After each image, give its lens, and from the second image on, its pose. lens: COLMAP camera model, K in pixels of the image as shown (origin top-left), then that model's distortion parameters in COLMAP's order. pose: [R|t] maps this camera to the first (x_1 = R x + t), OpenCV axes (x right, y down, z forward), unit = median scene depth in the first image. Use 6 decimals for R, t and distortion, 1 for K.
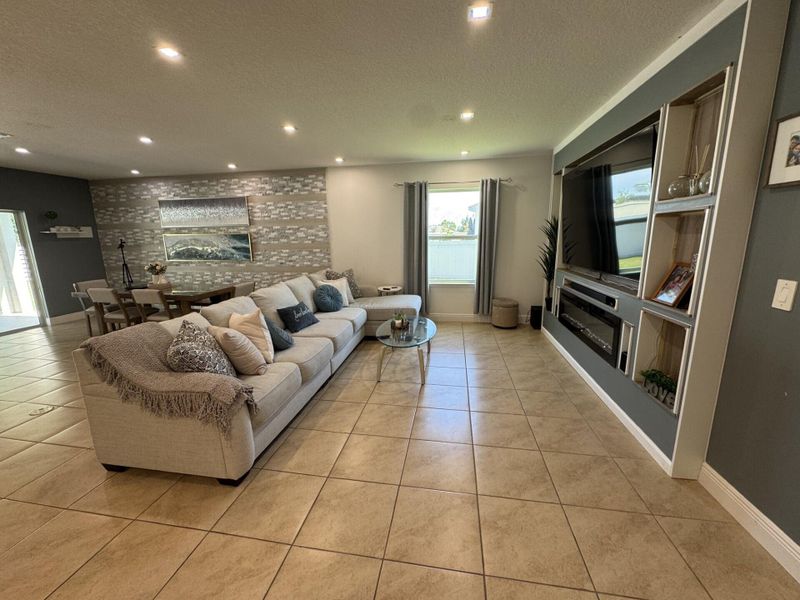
lens RADIAL K [[320.5, 0, 399.4], [0, 320.5, 299.0], [0, 0, 1]] dist [-0.001889, -0.000496]
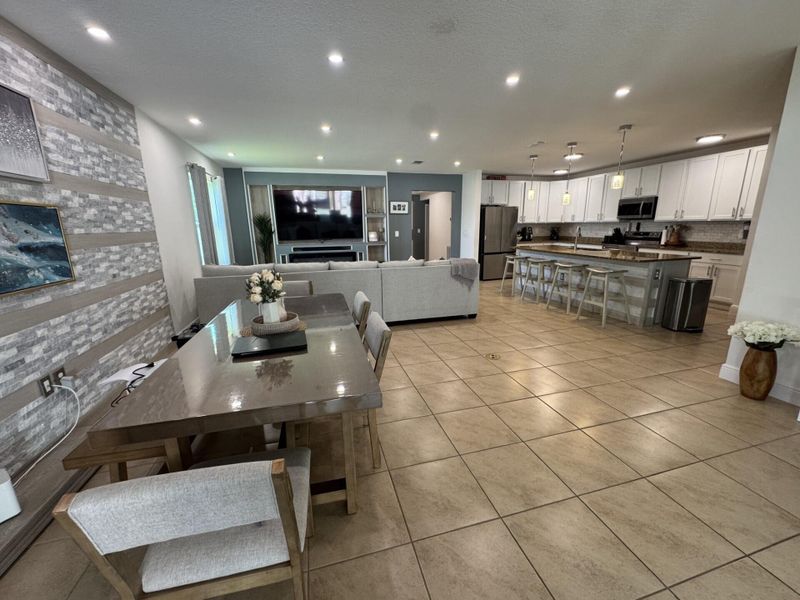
lens RADIAL K [[320.5, 0, 399.4], [0, 320.5, 299.0], [0, 0, 1]] dist [-0.001889, -0.000496]
pose [[-0.422560, -0.182885, 0.887692, -1.116831], [0.196082, 0.937787, 0.286545, -0.152992], [-0.884870, 0.295142, -0.360410, 0.938103]]
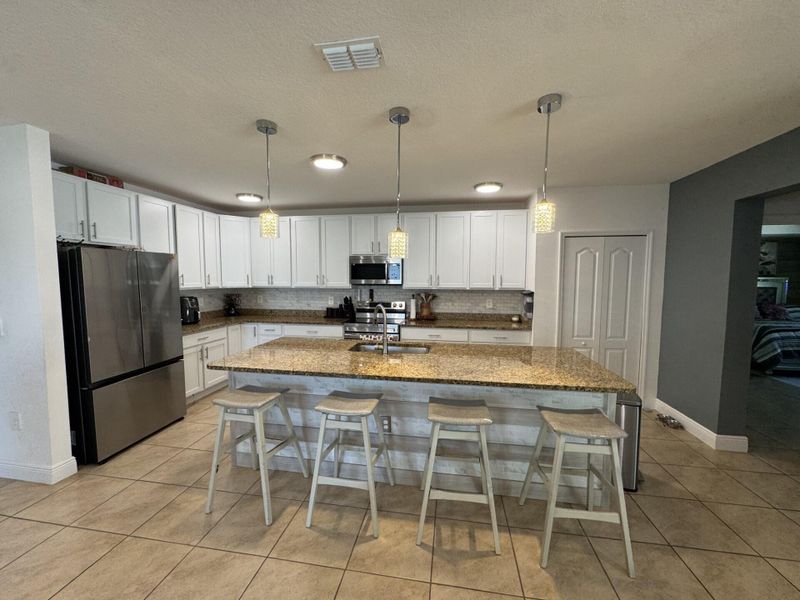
lens RADIAL K [[320.5, 0, 399.4], [0, 320.5, 299.0], [0, 0, 1]] dist [-0.001889, -0.000496]
pose [[-0.999914, 0.012092, -0.005143, -0.368223], [0.010344, 0.965701, 0.259451, -0.093851], [0.008104, 0.259375, -0.965743, 0.415927]]
